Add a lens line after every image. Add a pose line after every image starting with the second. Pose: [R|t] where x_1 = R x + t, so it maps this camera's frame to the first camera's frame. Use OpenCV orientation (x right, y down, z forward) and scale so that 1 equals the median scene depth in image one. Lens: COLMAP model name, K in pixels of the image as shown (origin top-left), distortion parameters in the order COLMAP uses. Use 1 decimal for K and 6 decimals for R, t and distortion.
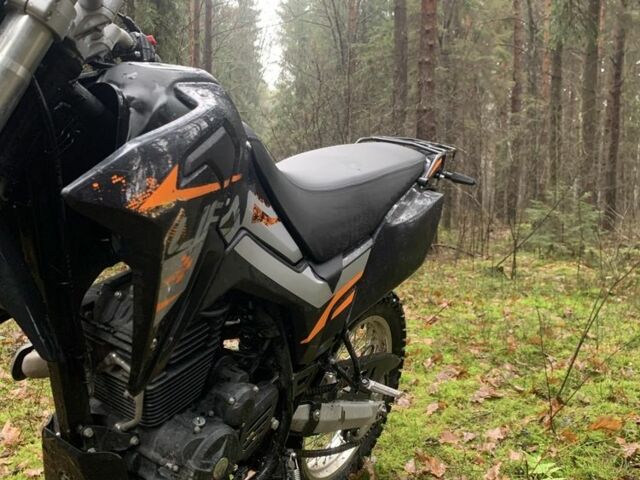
lens RADIAL K [[660.4, 0, 320.0], [0, 660.4, 240.0], [0, 0, 1]] dist [0.075487, -0.159428]
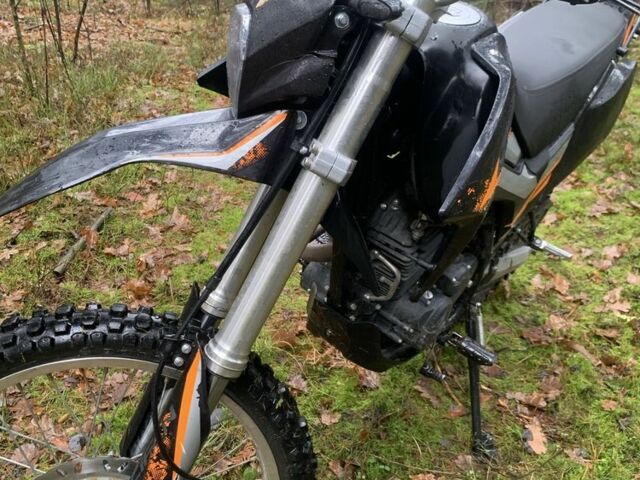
lens RADIAL K [[660.4, 0, 320.0], [0, 660.4, 240.0], [0, 0, 1]] dist [0.075487, -0.159428]
pose [[0.994320, 0.072688, -0.077745, -0.155600], [-0.037765, 0.923885, 0.380801, -0.150646], [0.099507, -0.375702, 0.921383, -0.062868]]
